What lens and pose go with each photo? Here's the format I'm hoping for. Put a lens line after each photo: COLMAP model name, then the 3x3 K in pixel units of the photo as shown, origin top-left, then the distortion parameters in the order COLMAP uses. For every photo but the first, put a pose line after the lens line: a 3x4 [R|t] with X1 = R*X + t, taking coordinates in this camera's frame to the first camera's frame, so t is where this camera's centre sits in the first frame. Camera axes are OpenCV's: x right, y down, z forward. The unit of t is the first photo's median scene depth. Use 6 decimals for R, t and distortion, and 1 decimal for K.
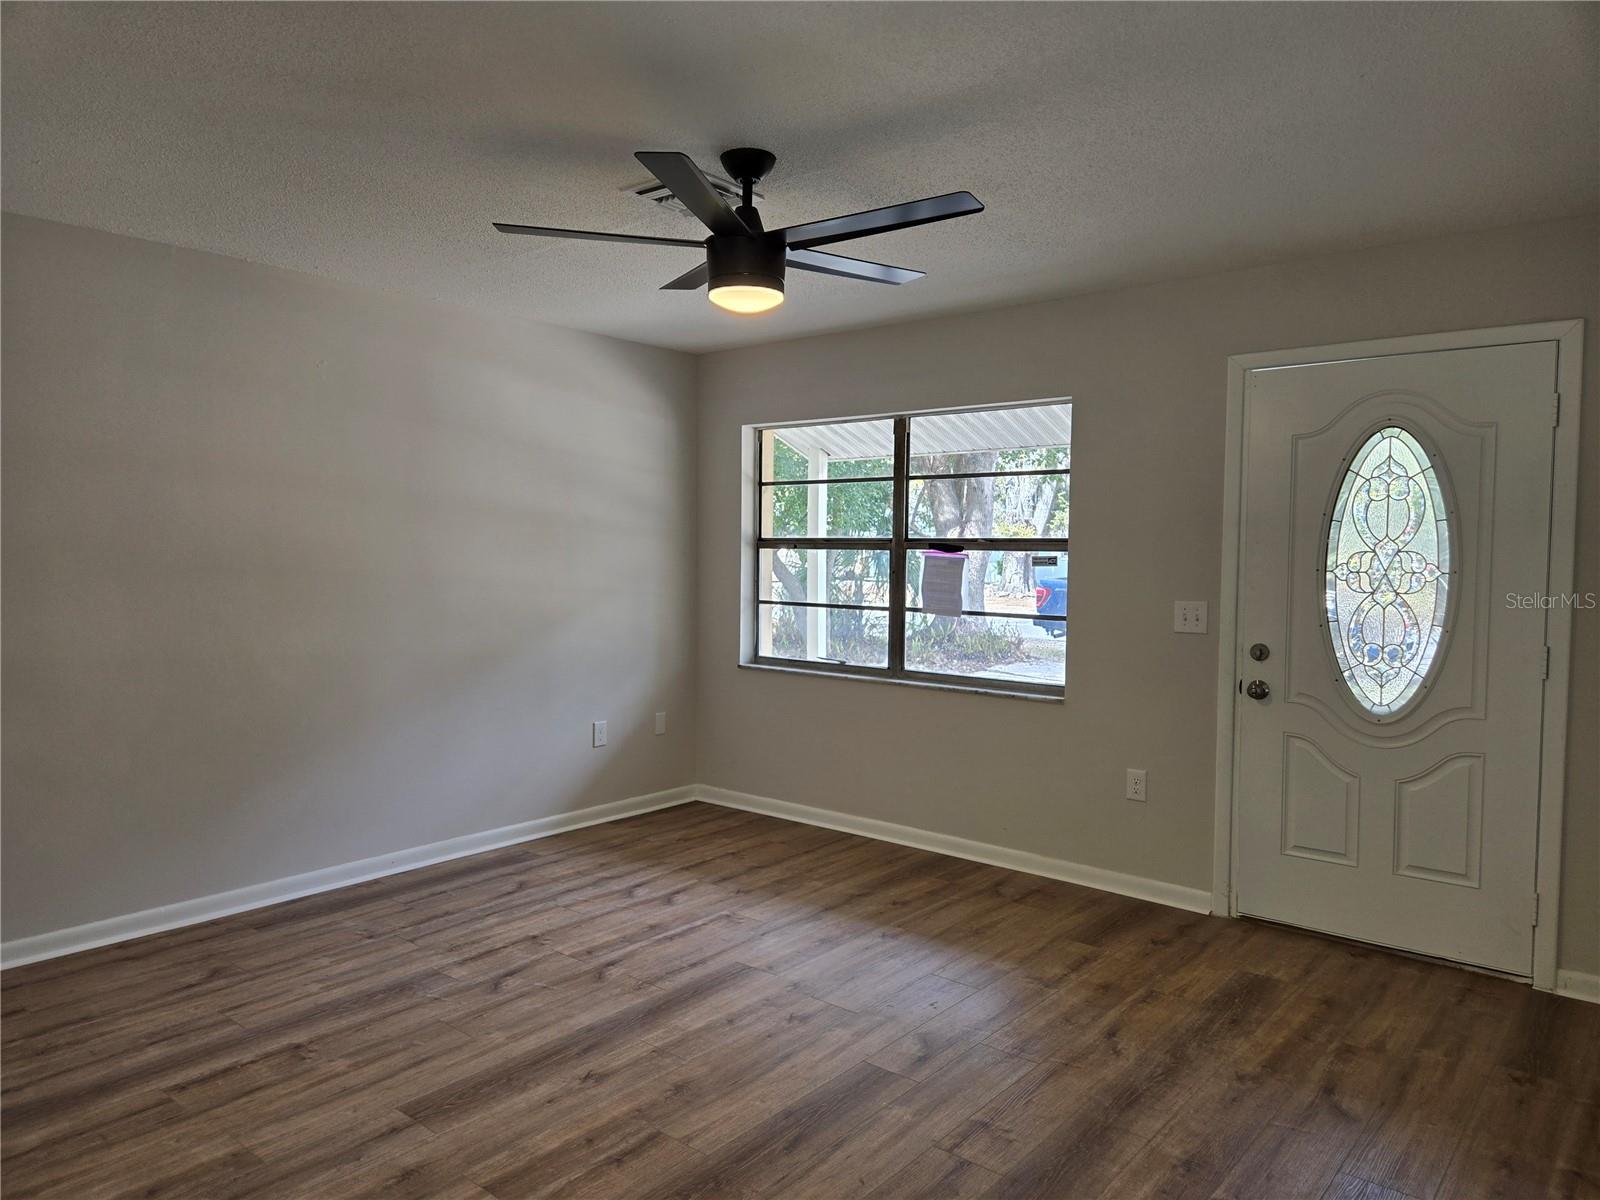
lens RADIAL K [[1065.5, 0, 773.2], [0, 1065.5, 617.4], [0, 0, 1]] dist [0.054129, -0.035499]
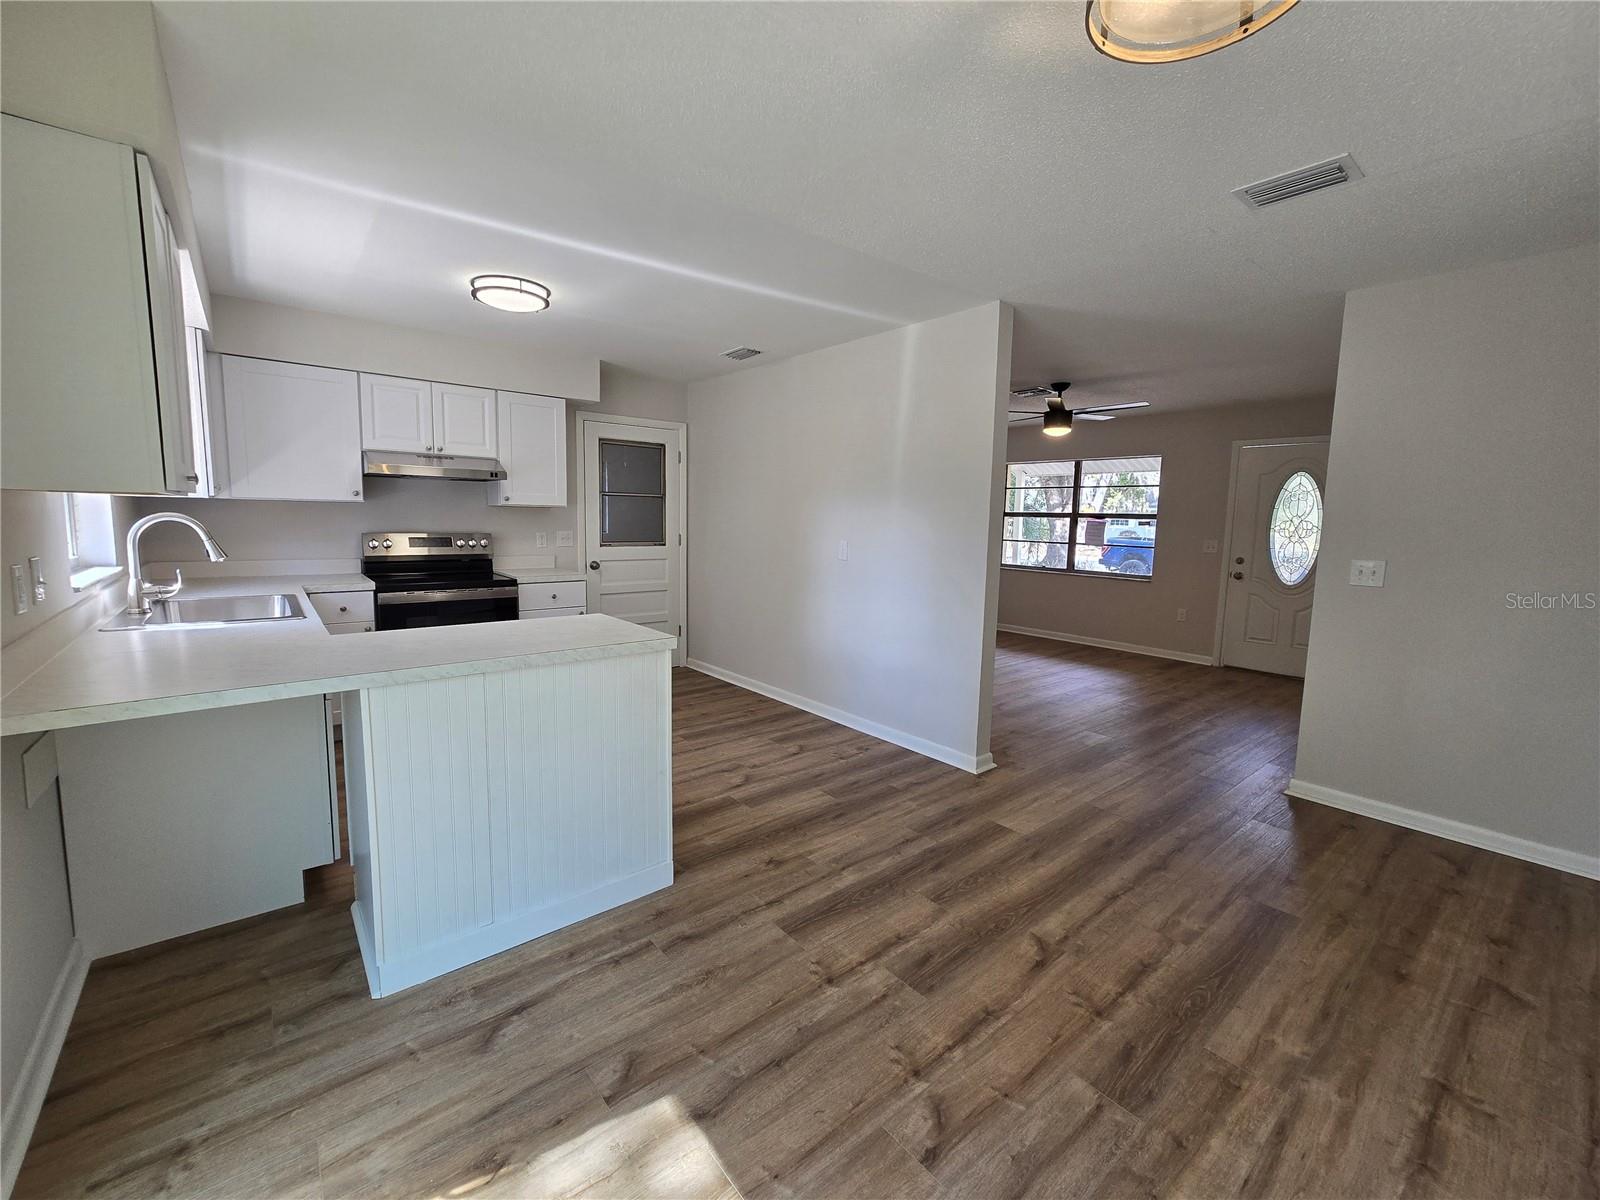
lens RADIAL K [[658.1, 0, 791.3], [0, 658.1, 594.7], [0, 0, 1]] dist [0.001556, 0.000851]
pose [[0.983545, 0.037081, -0.176819, -0.408980], [-0.027889, 0.998141, 0.054191, 0.076653], [0.178500, -0.048367, 0.982750, -0.947693]]
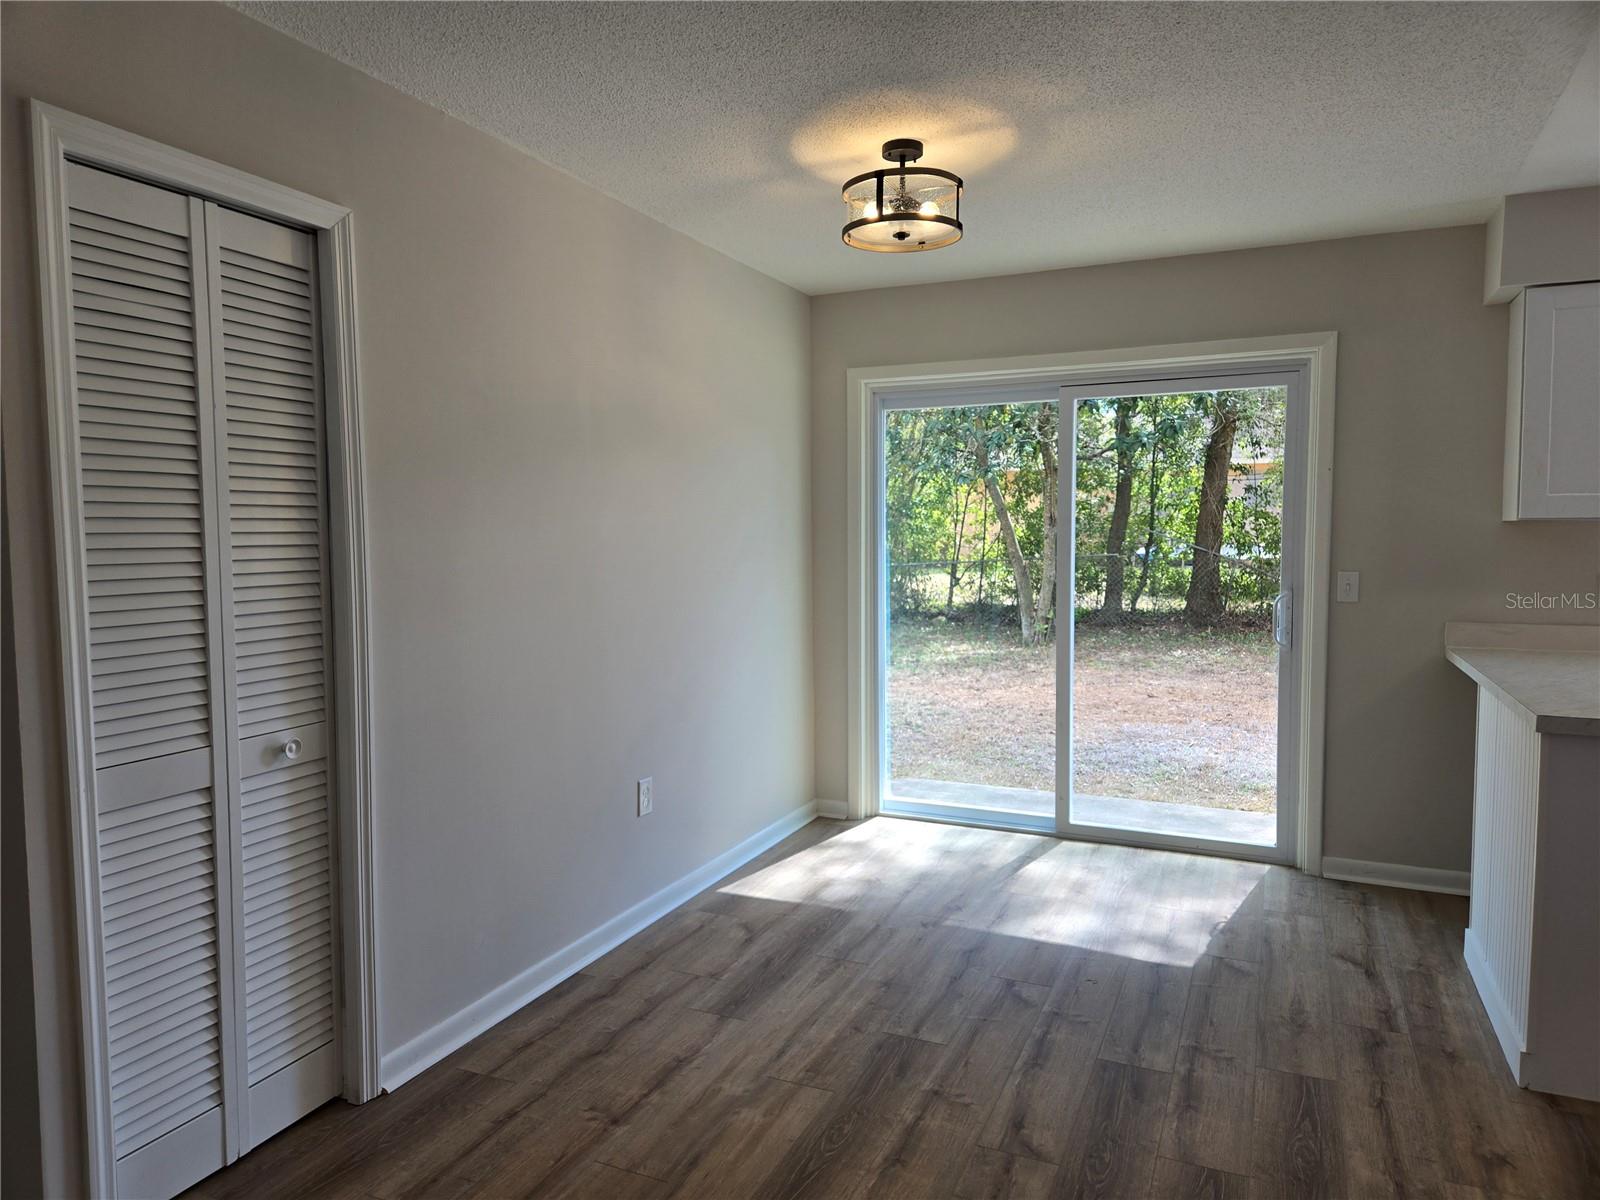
lens RADIAL K [[1065.5, 0, 785.6], [0, 1065.5, 593.5], [0, 0, 1]] dist [0.054129, -0.035499]
pose [[-0.961191, 0.017537, -0.275325, 0.098926], [-0.018552, 0.991610, 0.127930, -0.015304], [0.275258, 0.128073, -0.952801, 0.355350]]
